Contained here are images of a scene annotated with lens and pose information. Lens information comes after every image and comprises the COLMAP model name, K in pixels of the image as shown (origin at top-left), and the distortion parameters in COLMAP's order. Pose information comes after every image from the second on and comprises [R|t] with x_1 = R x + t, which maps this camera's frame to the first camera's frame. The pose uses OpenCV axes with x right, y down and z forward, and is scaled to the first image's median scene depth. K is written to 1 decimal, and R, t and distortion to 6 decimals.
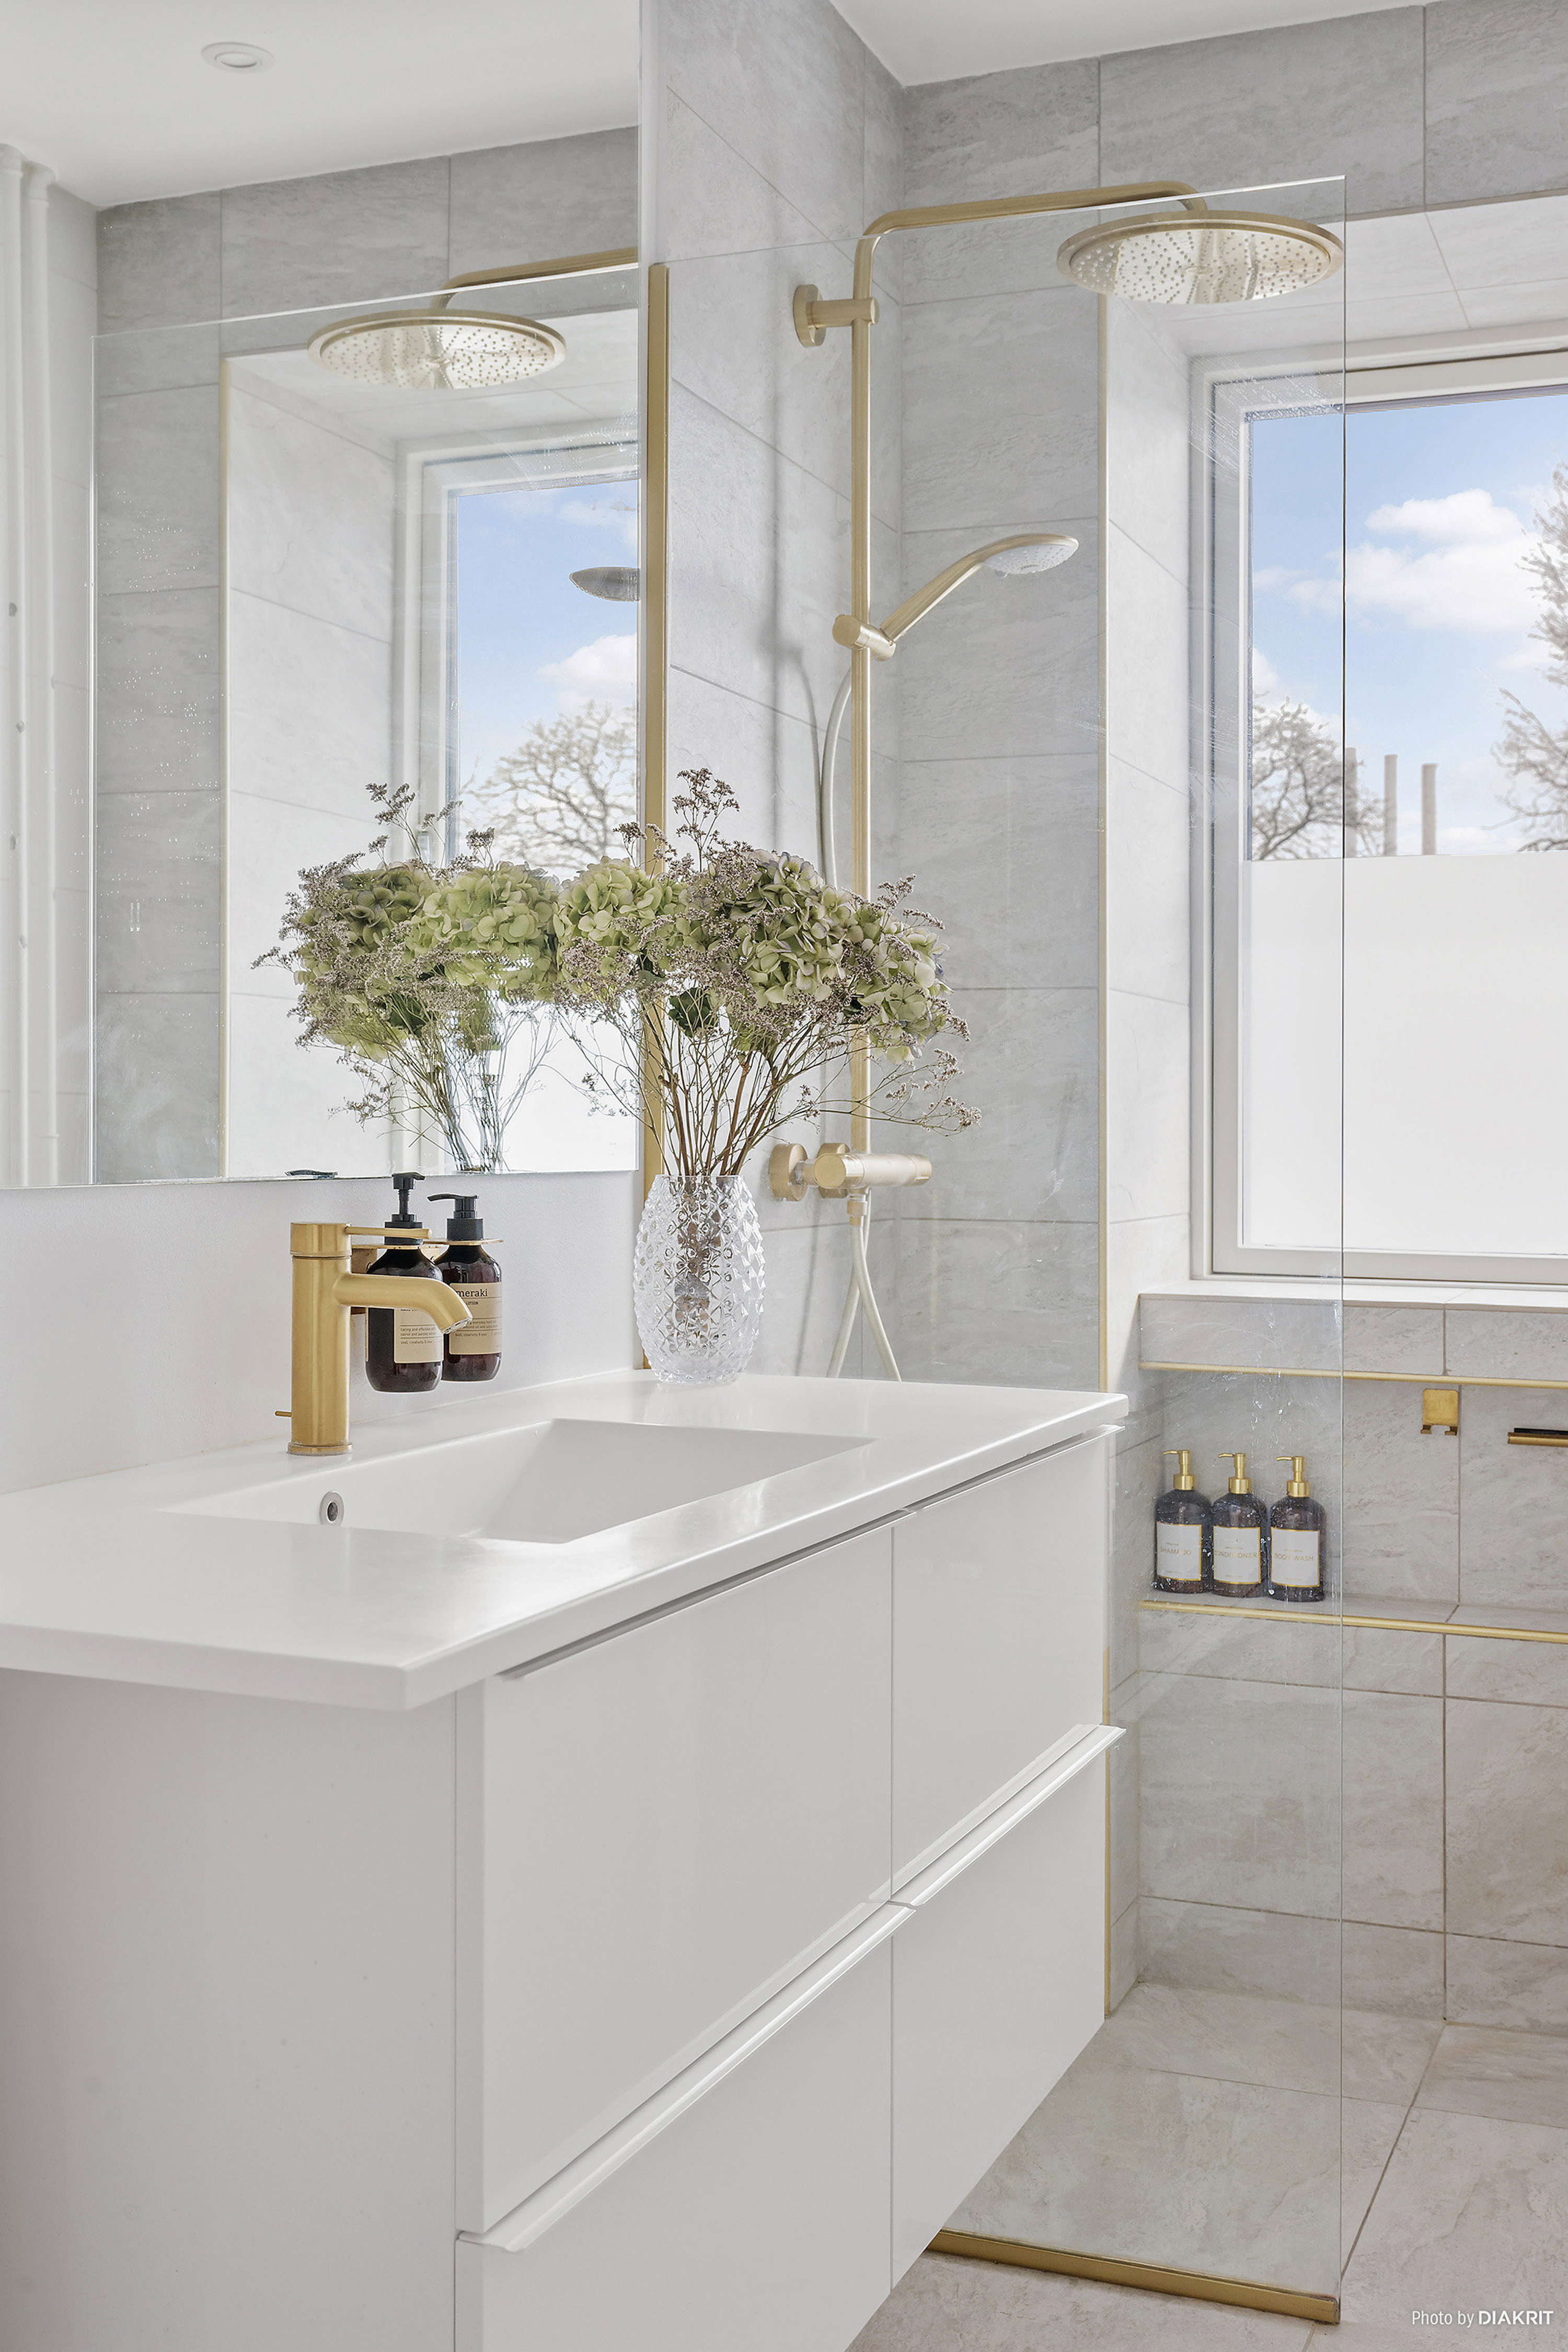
lens RADIAL K [[2554.5, 0, 784.0], [0, 2554.5, 1176.0], [0, 0, 1]] dist [0.001564, -0.005810]
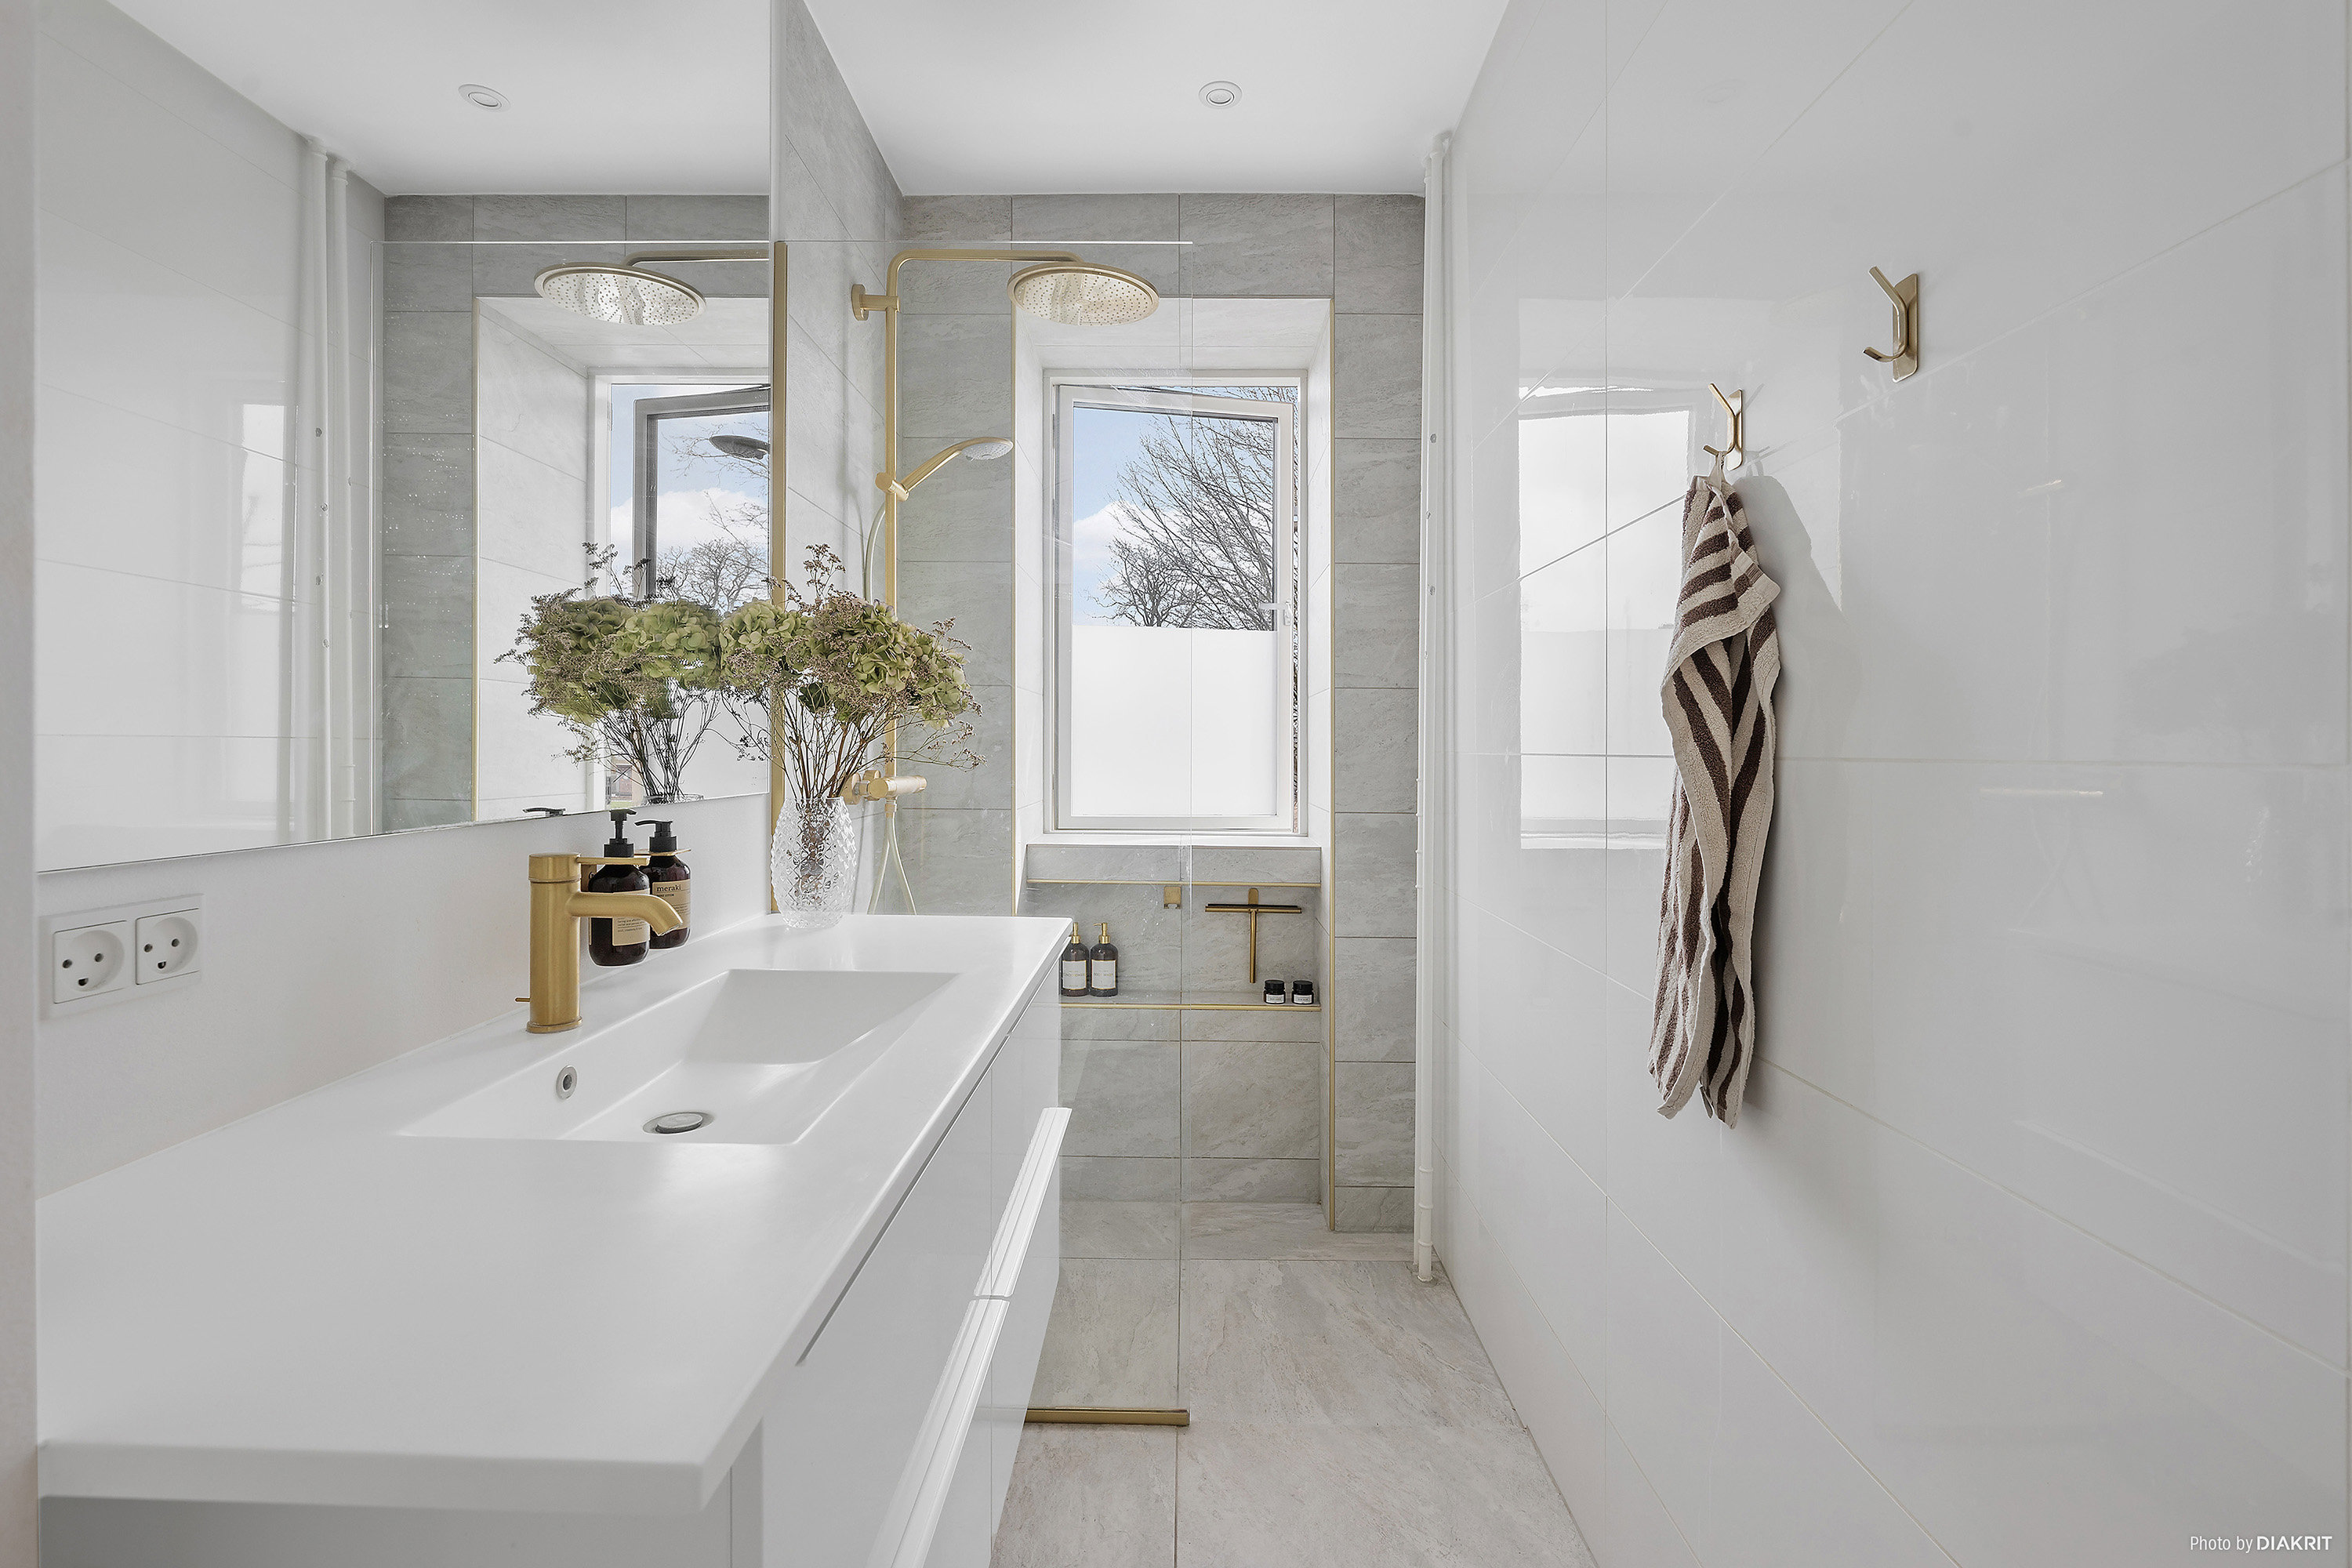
lens RADIAL K [[1062.8, 0, 1167.7], [0, 1062.8, 751.8], [0, 0, 1]] dist [-0.001192, -0.000070]
pose [[0.936022, -0.002932, 0.351929, -0.061189], [0.006696, 0.999933, -0.009478, -0.021753], [-0.351877, 0.011228, 0.935979, 0.292761]]
